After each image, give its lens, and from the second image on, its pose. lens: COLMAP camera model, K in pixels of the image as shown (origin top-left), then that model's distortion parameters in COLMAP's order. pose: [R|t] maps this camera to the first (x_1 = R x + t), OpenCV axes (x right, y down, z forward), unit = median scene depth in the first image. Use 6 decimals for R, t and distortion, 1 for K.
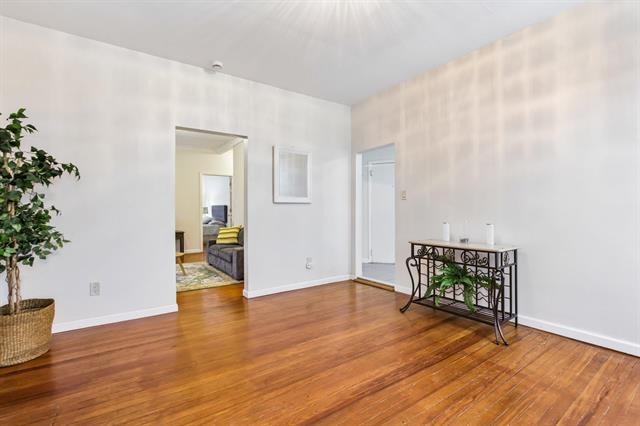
lens RADIAL K [[295.5, 0, 317.1], [0, 295.5, 211.6], [0, 0, 1]] dist [-0.017449, 0.000011]
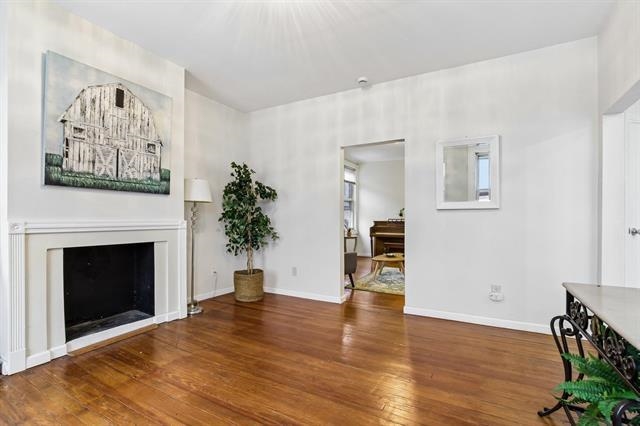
lens RADIAL K [[300.6, 0, 317.1], [0, 300.6, 215.8], [0, 0, 1]] dist [-0.017543, -0.000095]
pose [[0.432742, -0.002248, -0.901515, 0.570647], [-0.005537, 0.999971, -0.005151, -0.006778], [0.901501, 0.007221, 0.432717, 0.395529]]
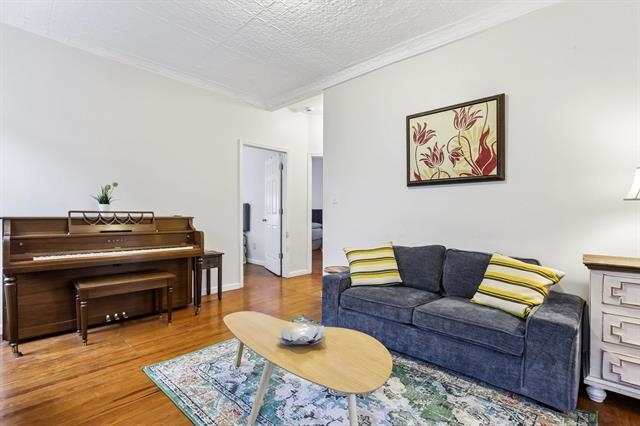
lens RADIAL K [[300.6, 0, 317.1], [0, 300.6, 215.8], [0, 0, 1]] dist [-0.017543, -0.000095]
pose [[0.980504, 0.009007, 0.196292, -0.894026], [-0.009483, 0.999954, 0.001485, 0.008118], [-0.196270, -0.003317, 0.980544, 1.047064]]
